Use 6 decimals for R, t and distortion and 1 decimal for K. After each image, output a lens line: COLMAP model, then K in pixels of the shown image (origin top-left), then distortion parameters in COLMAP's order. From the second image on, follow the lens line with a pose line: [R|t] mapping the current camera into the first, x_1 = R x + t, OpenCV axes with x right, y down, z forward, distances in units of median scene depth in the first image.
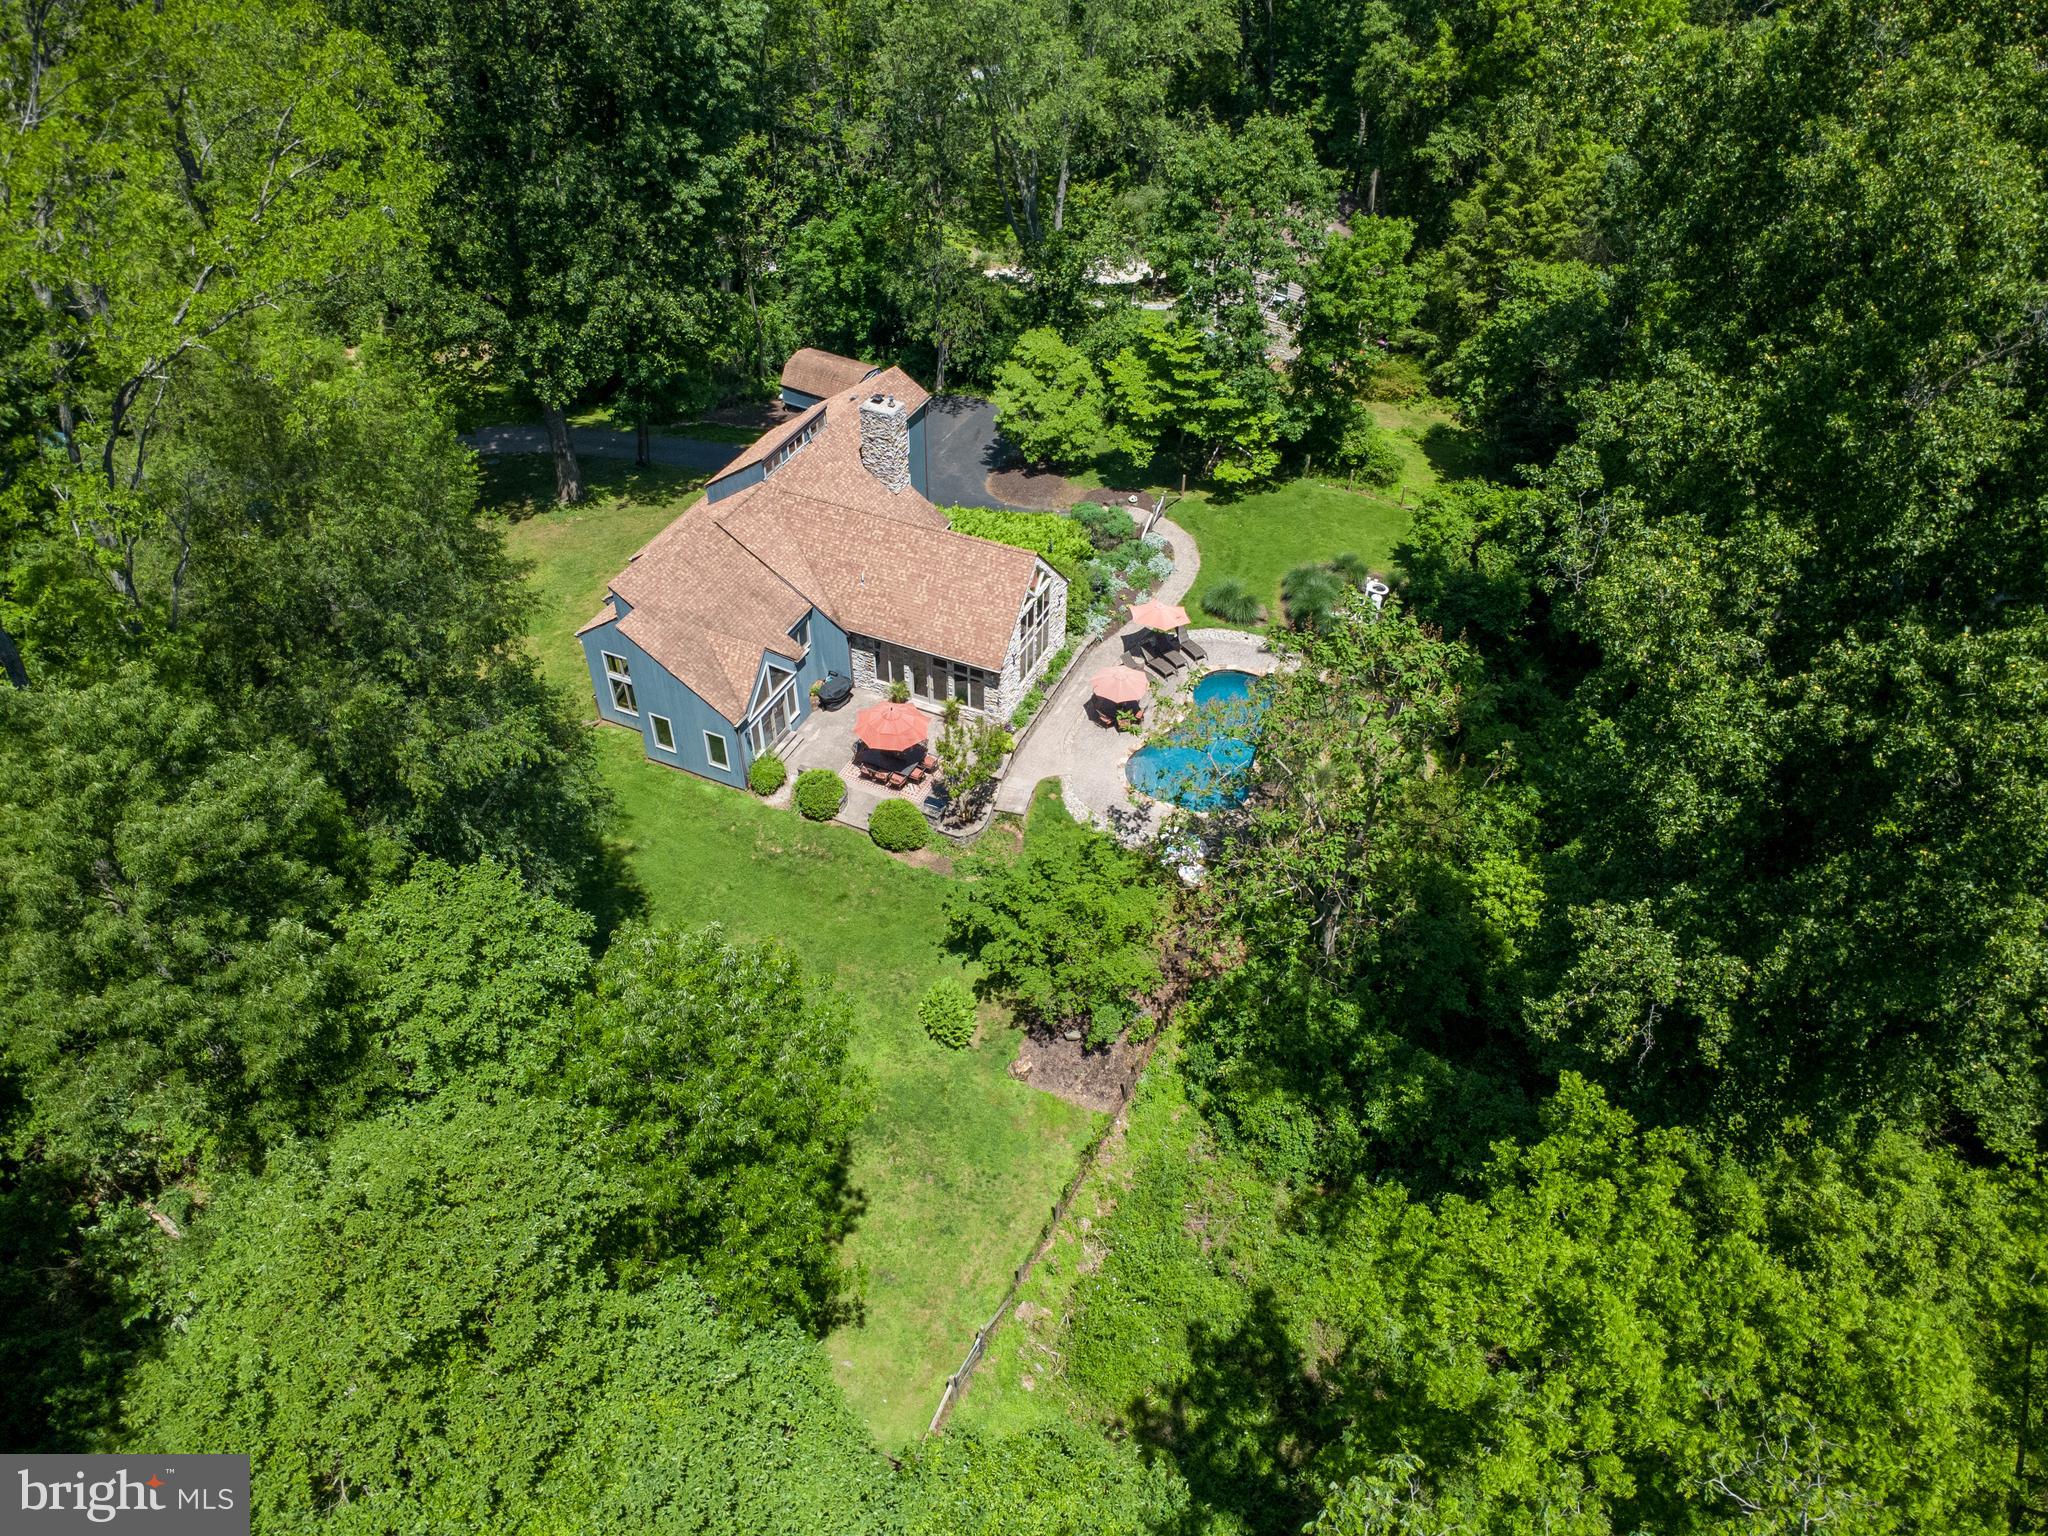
lens RADIAL K [[1420.8, 0, 1025.4], [0, 1420.8, 774.5], [0, 0, 1]] dist [0.008406, 0.004067]
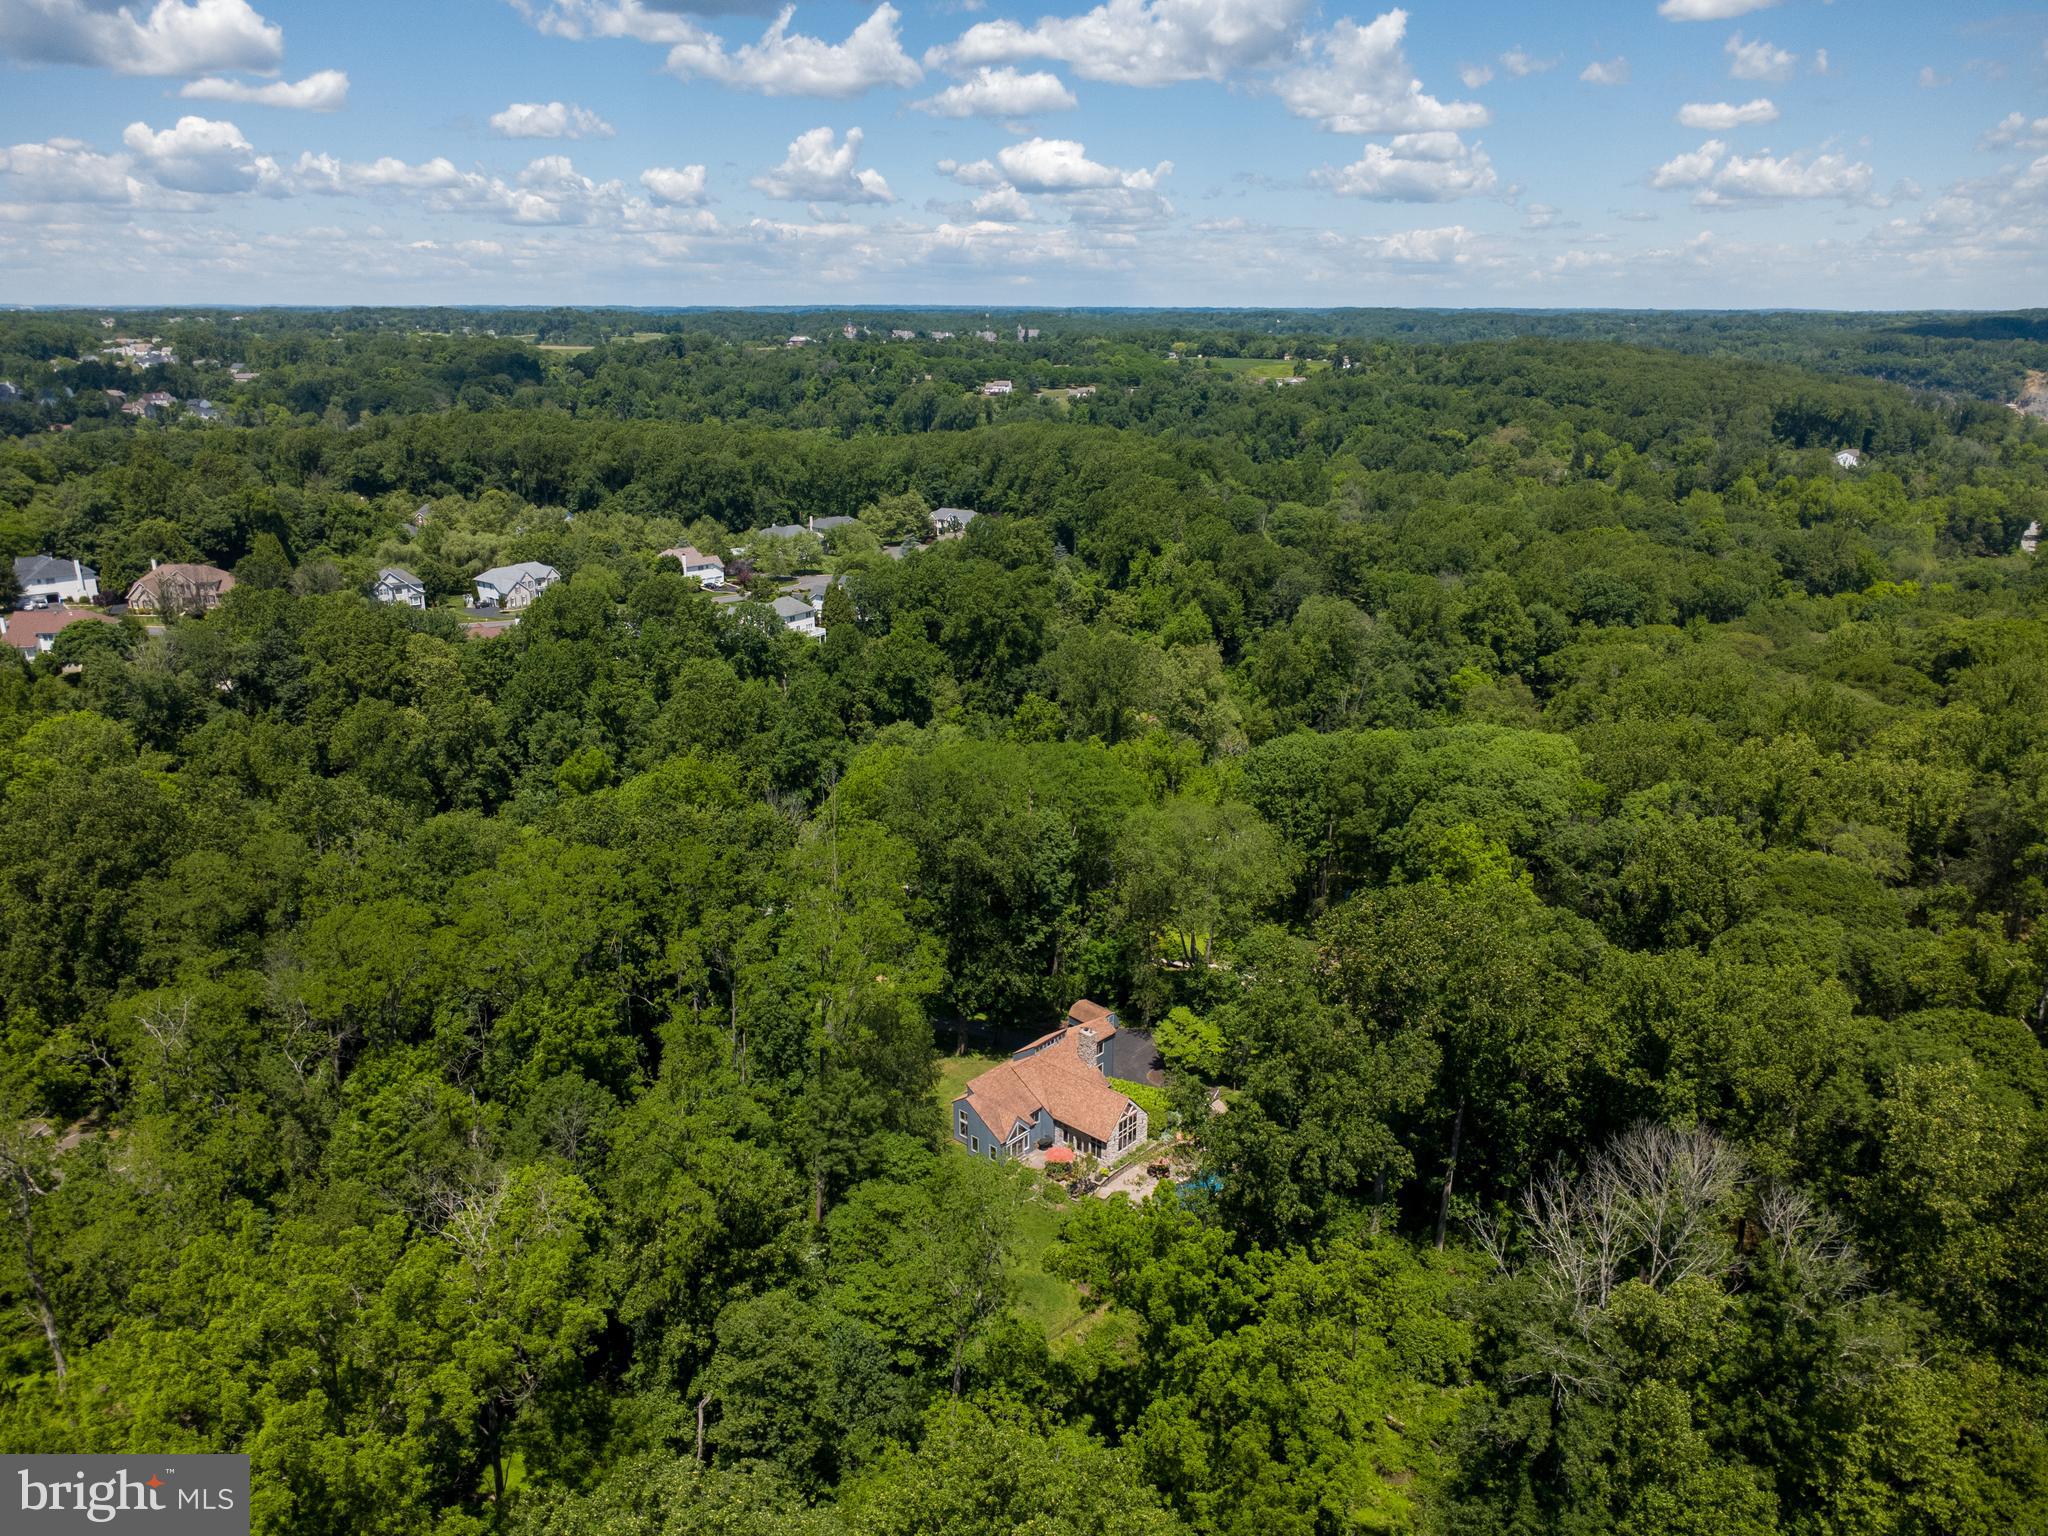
lens RADIAL K [[1420.4, 0, 1016.0], [0, 1420.4, 803.2], [0, 0, 1]] dist [0.001734, 0.002271]
pose [[0.953560, 0.089255, -0.287676, 0.465976], [-0.193843, 0.912867, -0.359302, 0.294284], [0.230541, 0.398380, 0.887775, -1.413217]]
